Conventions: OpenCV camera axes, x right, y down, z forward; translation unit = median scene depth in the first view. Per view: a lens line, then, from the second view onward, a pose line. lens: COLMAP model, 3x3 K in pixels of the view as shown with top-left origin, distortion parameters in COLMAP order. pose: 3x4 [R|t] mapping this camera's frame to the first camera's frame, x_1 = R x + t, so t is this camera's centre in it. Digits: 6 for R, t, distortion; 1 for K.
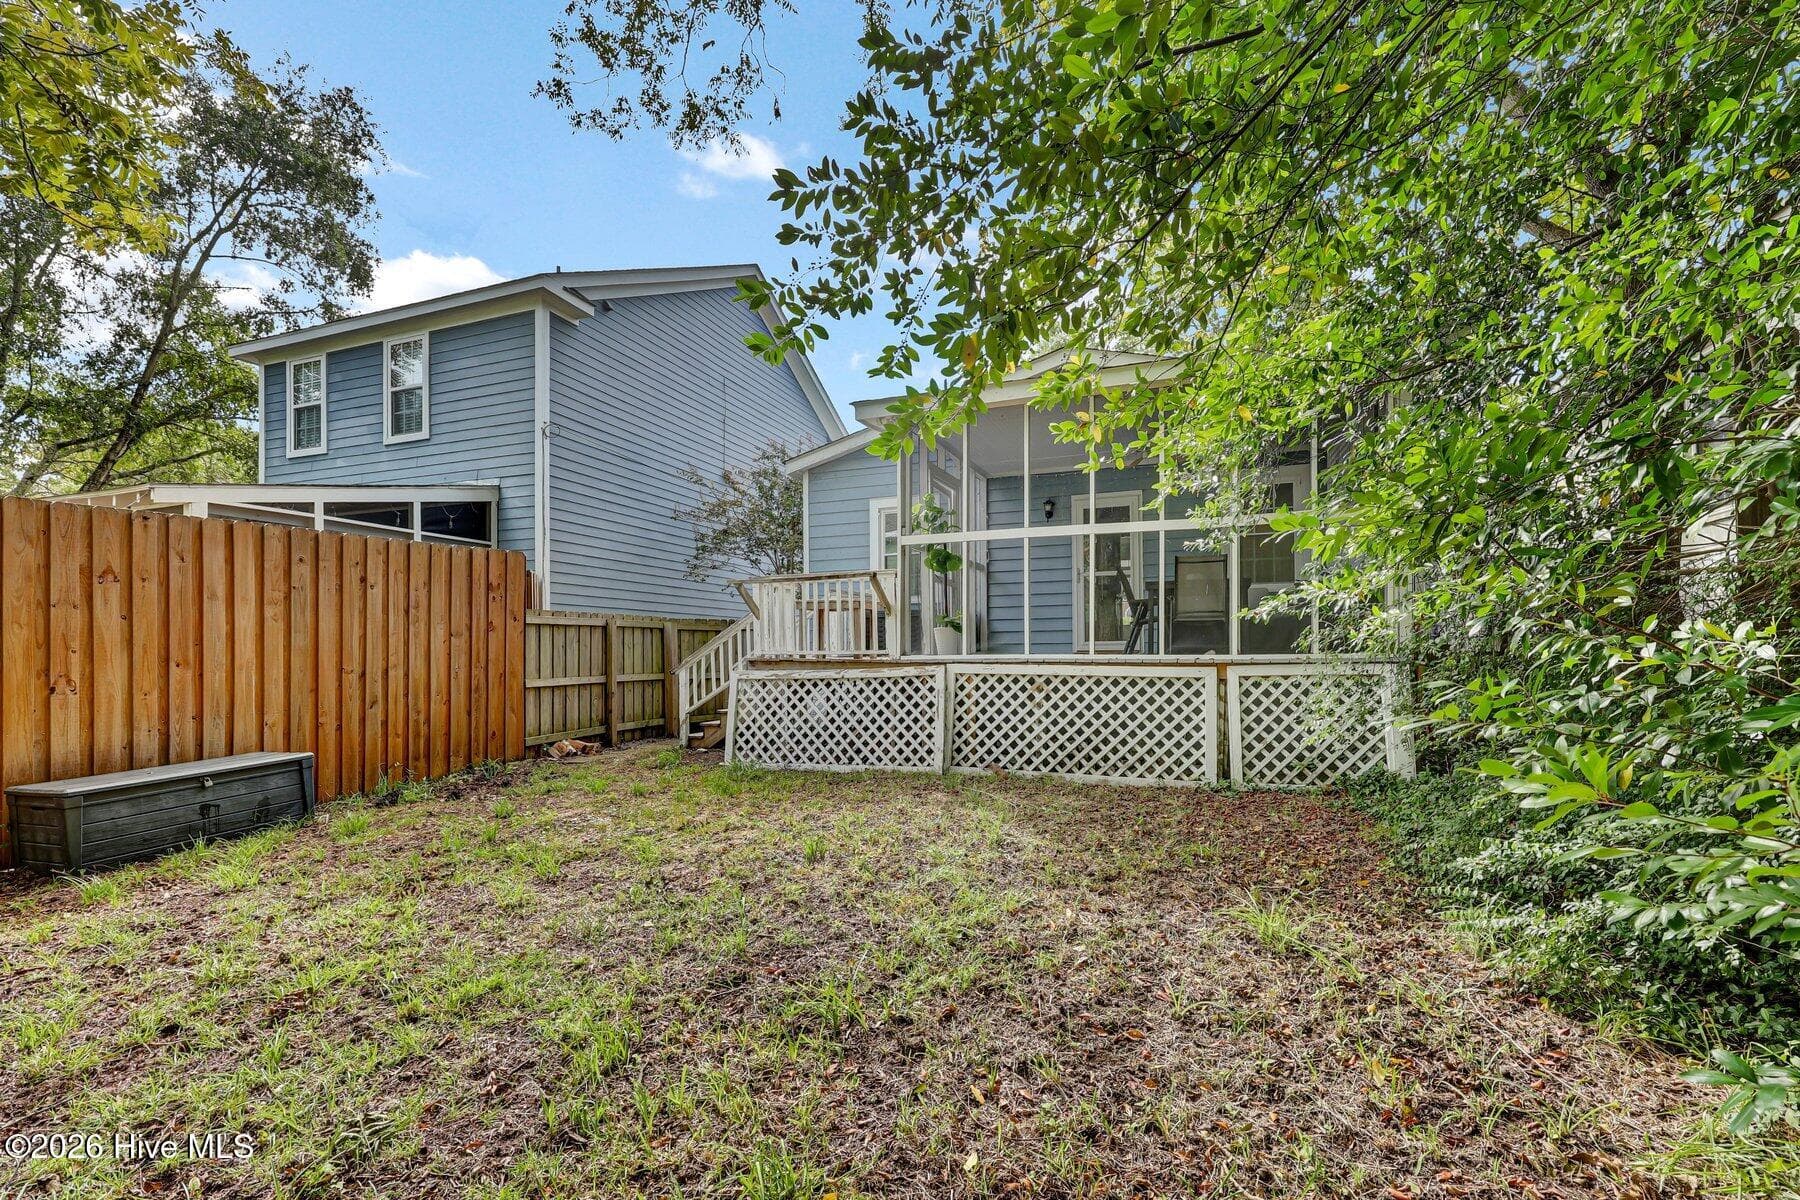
lens RADIAL K [[740.2, 0, 908.6], [0, 740.2, 647.9], [0, 0, 1]] dist [-0.001754, 0.000170]
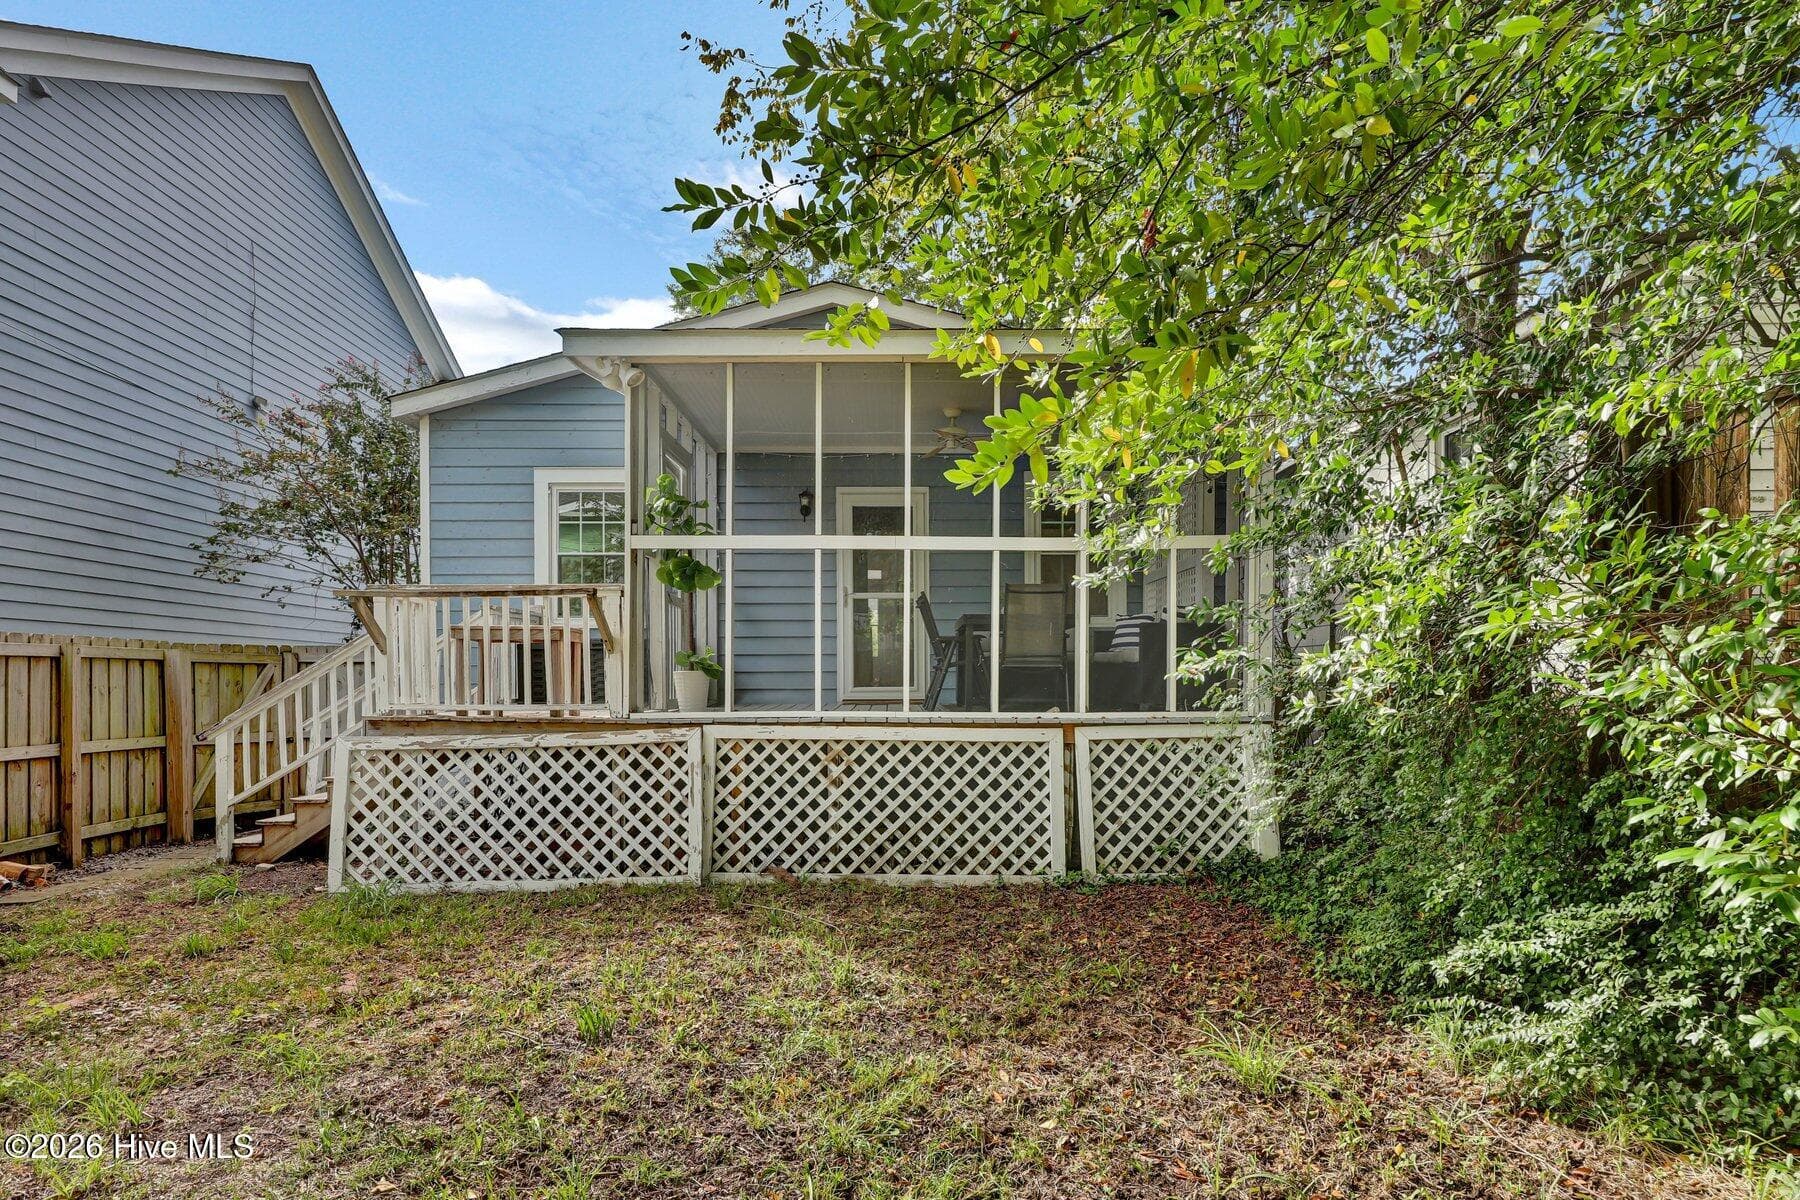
lens RADIAL K [[1038.7, 0, 904.9], [0, 1038.7, 689.3], [0, 0, 1]] dist [0.000876, 0.000349]
pose [[0.933253, 0.003944, 0.359198, -0.125731], [-0.006620, 0.999959, 0.006221, -0.019895], [-0.359159, -0.008184, 0.933241, 0.026941]]
